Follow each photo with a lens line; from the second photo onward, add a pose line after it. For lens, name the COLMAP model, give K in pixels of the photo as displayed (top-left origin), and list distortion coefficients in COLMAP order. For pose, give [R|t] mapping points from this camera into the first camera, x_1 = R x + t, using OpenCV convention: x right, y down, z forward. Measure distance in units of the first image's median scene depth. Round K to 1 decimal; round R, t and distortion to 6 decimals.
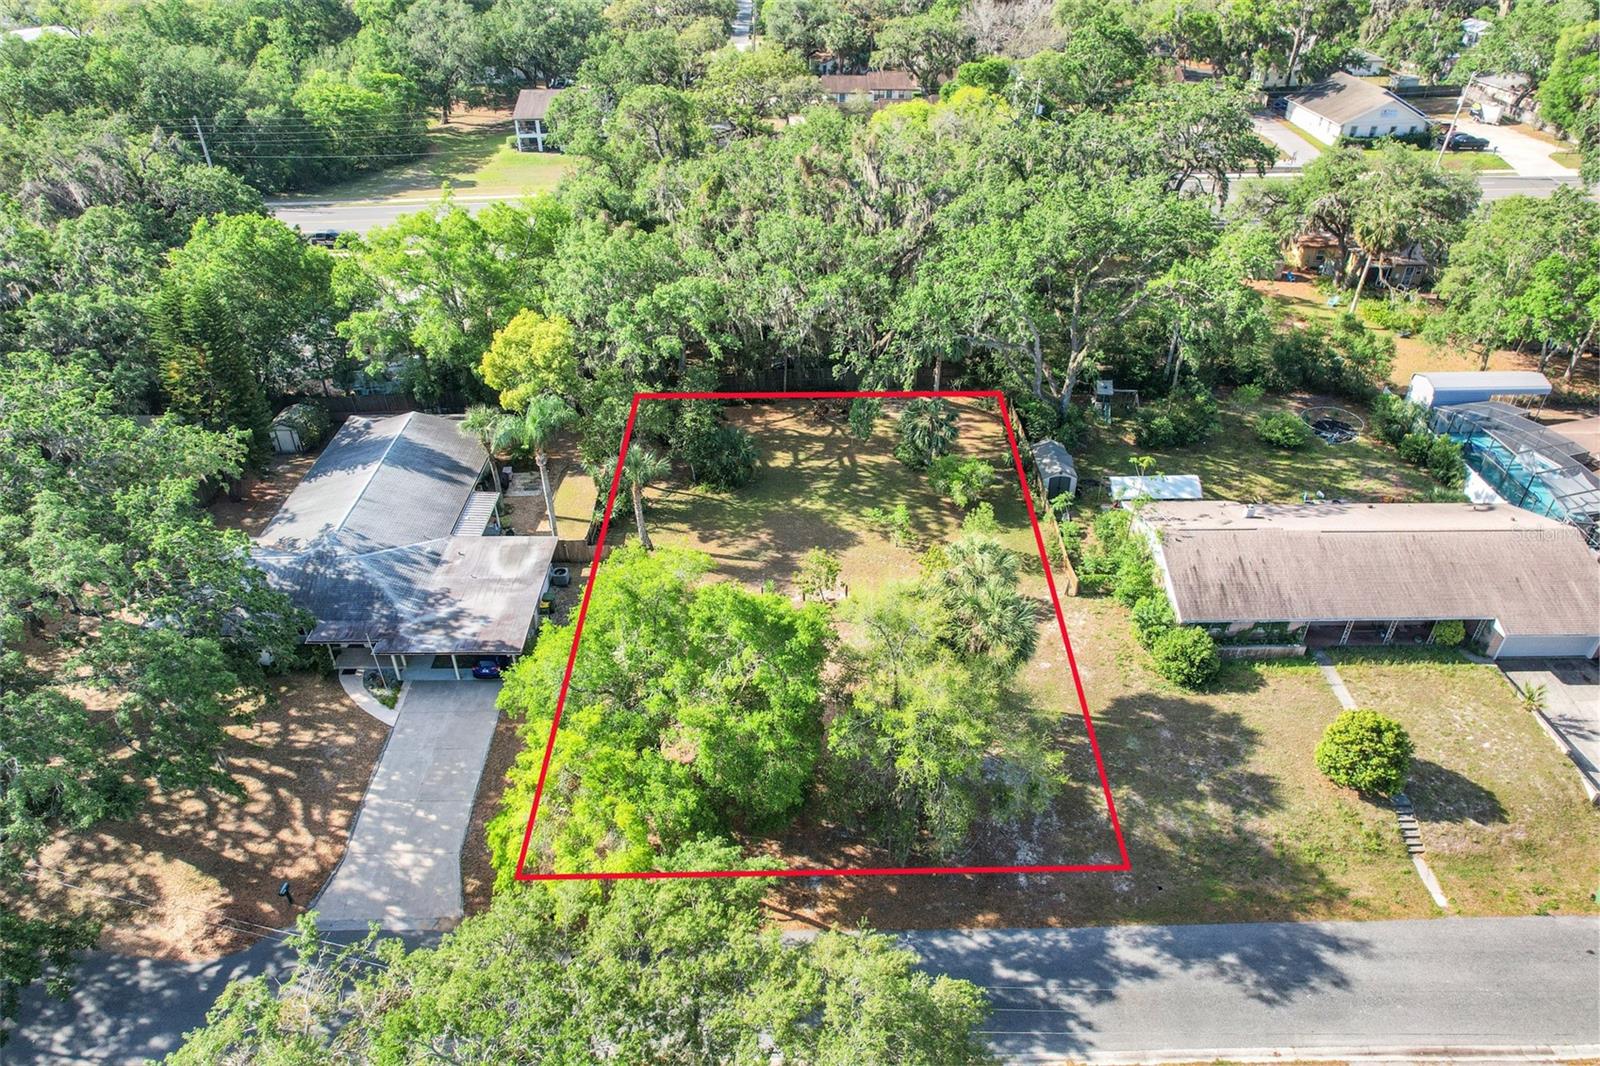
lens RADIAL K [[1022.9, 0, 800.0], [0, 1022.9, 533.0], [0, 0, 1]] dist [-0.074929, 0.068043]
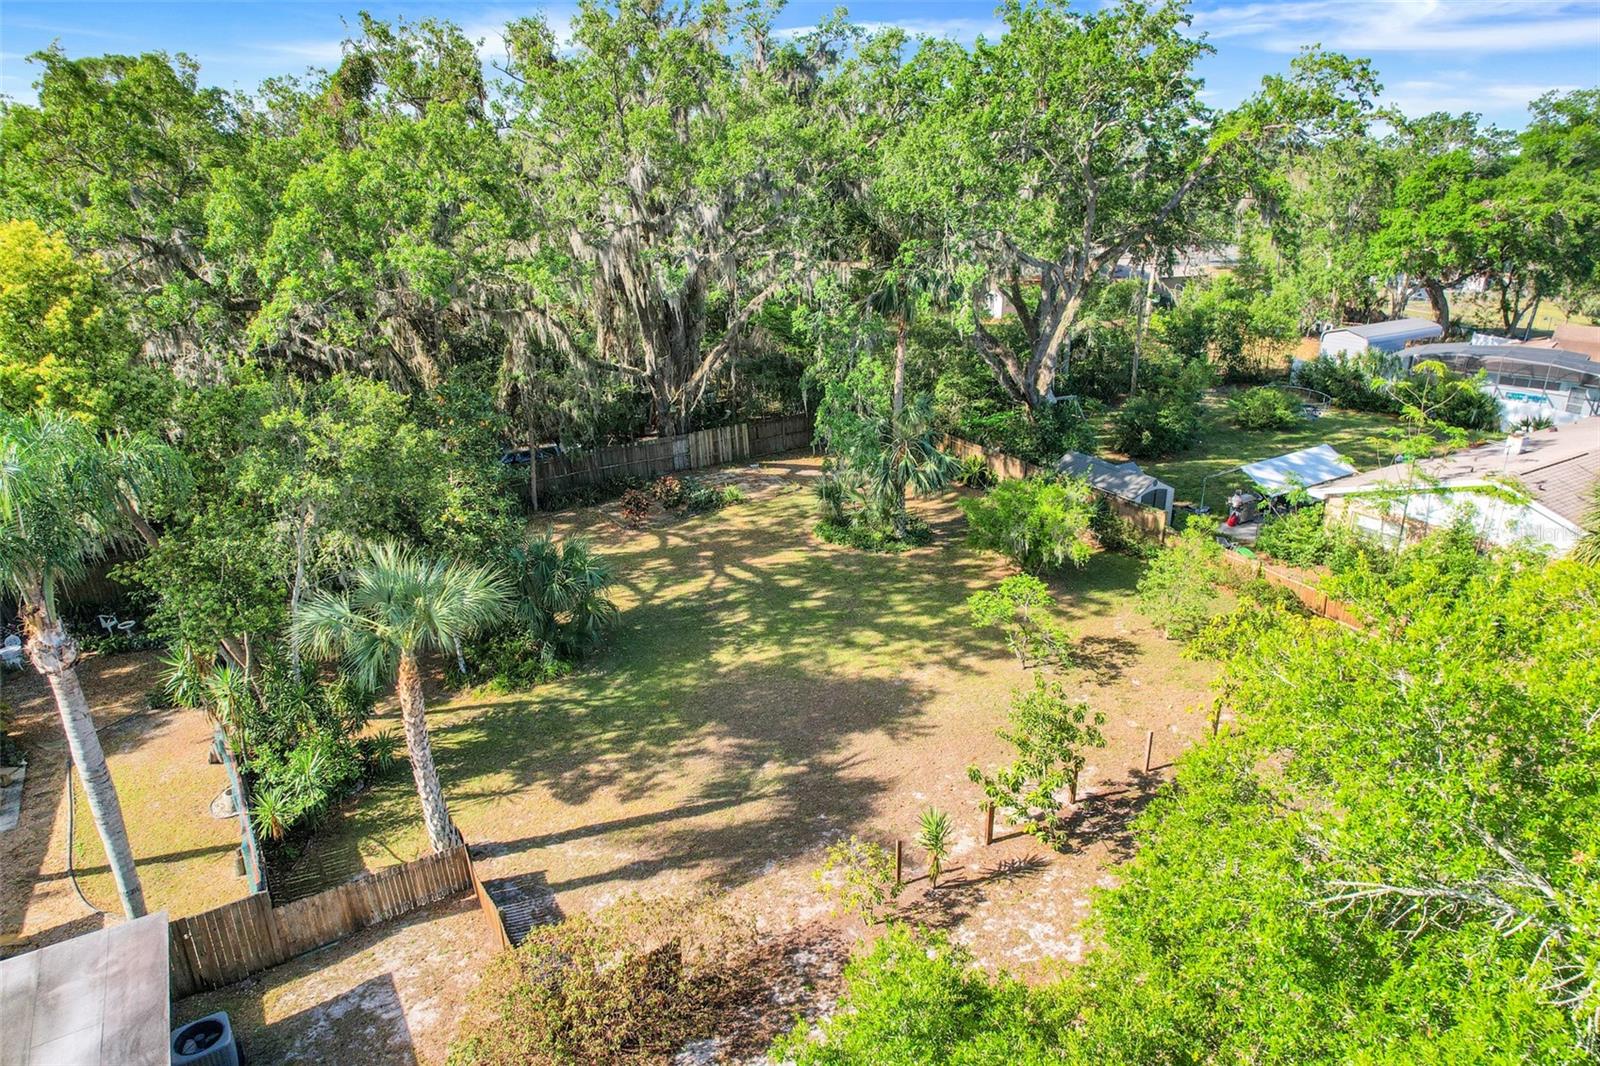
lens RADIAL K [[1022.9, 0, 800.0], [0, 1022.9, 533.0], [0, 0, 1]] dist [-0.074929, 0.068043]
pose [[0.850057, -0.177463, 0.495893, -0.232885], [0.281175, 0.949038, -0.142361, -0.010614], [-0.445358, 0.260448, 0.856635, 0.734524]]
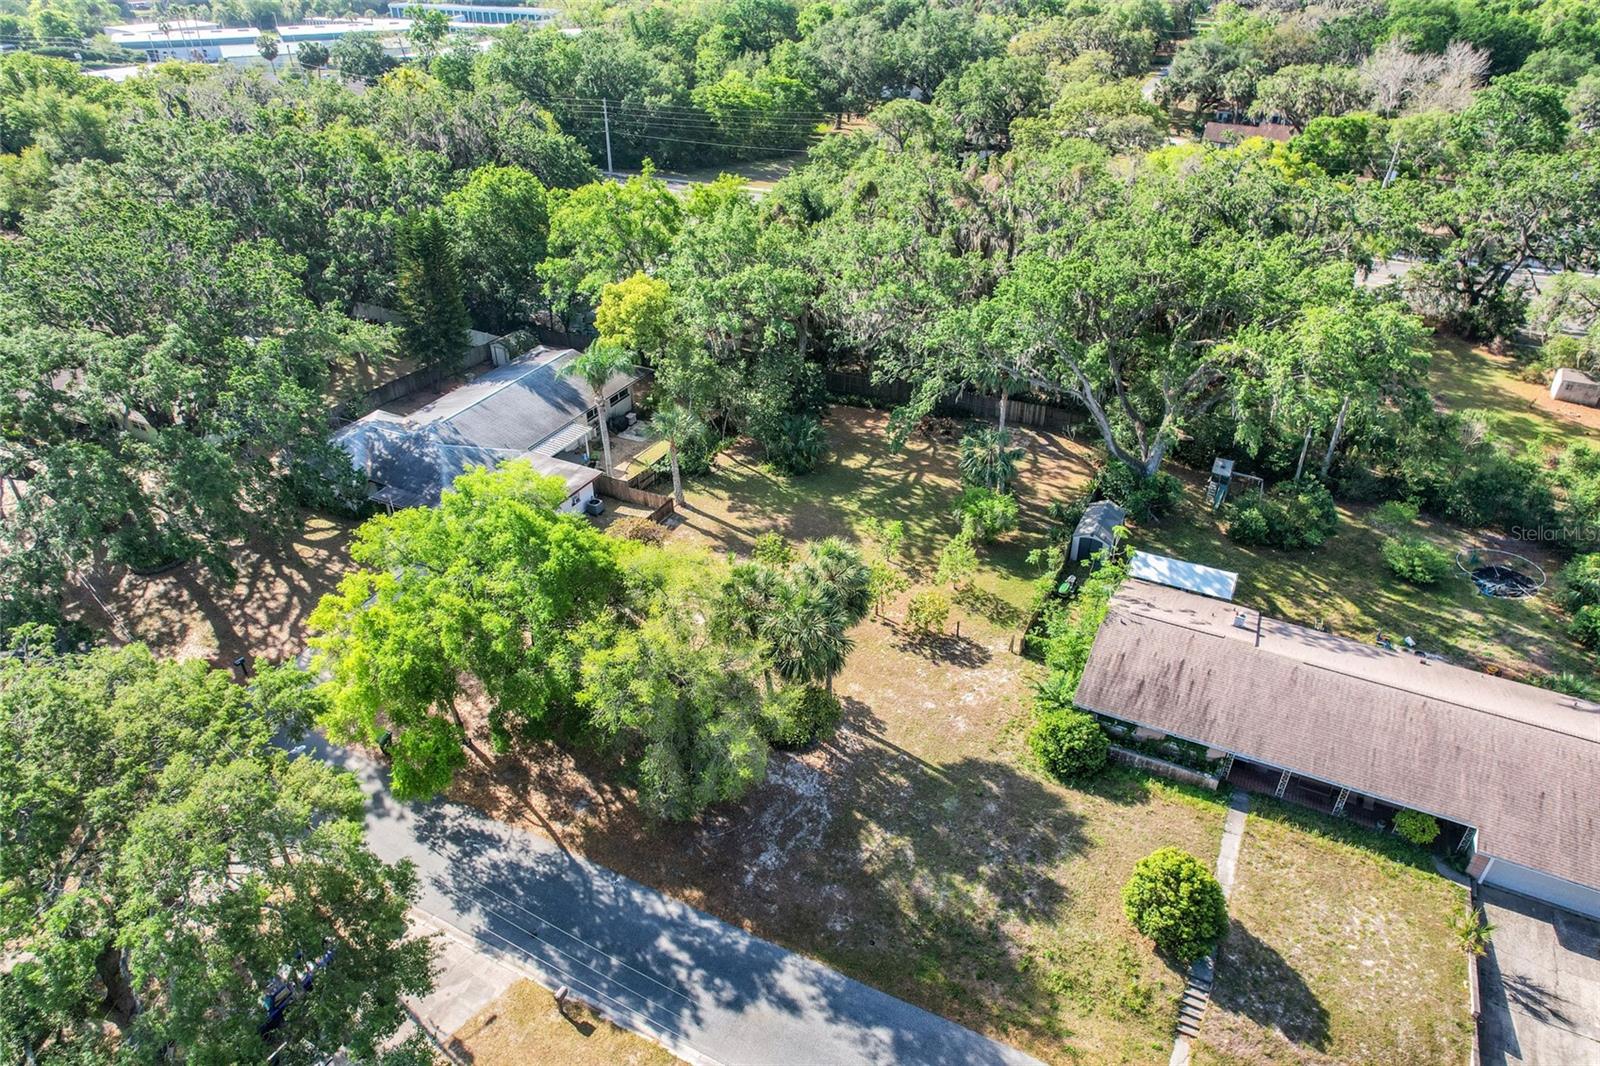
lens RADIAL K [[1022.9, 0, 800.0], [0, 1022.9, 533.0], [0, 0, 1]] dist [-0.074929, 0.068043]
pose [[0.886126, 0.249382, -0.390626, 0.468814], [-0.260501, 0.965144, 0.025221, -0.018556], [0.383300, 0.079410, 0.920204, 0.062658]]
